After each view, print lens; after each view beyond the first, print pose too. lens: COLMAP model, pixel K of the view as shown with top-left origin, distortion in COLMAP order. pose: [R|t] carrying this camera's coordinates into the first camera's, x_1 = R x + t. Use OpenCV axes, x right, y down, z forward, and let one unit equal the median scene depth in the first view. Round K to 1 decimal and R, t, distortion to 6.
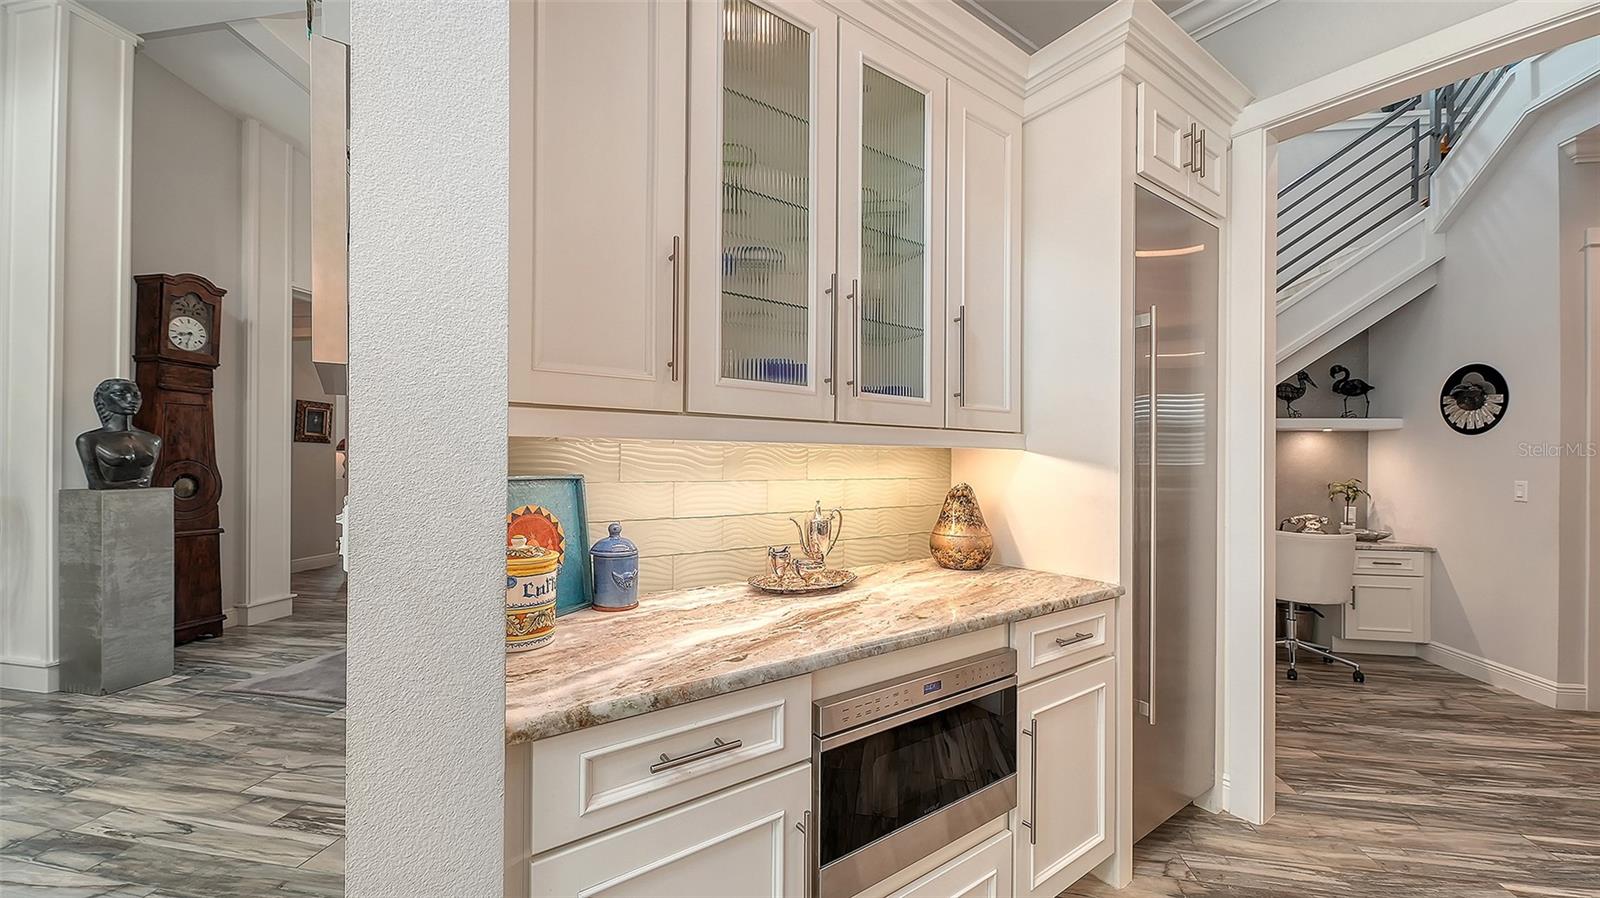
lens RADIAL K [[595.1, 0, 800.8], [0, 595.1, 459.0], [0, 0, 1]] dist [0.000885, -0.000195]
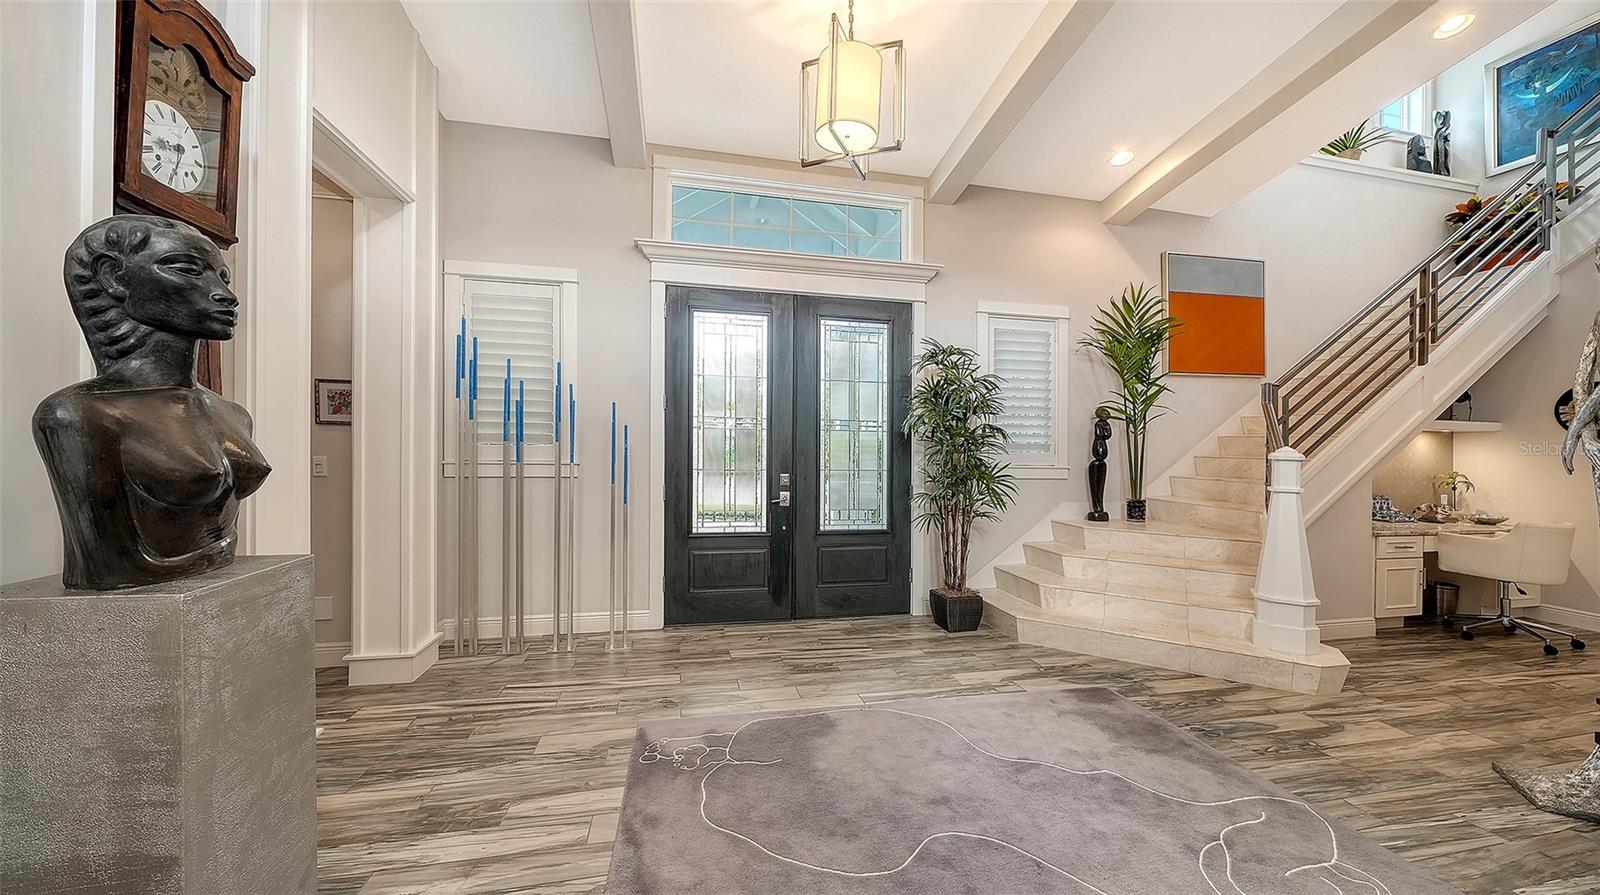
lens RADIAL K [[562.6, 0, 800.0], [0, 562.6, 447.5], [0, 0, 1]] dist [-0.001657, -0.002489]
pose [[0.923990, 0.002381, 0.382409, -0.840921], [-0.005212, 0.999966, 0.006369, -0.018031], [-0.382381, -0.007878, 0.923971, 0.534051]]
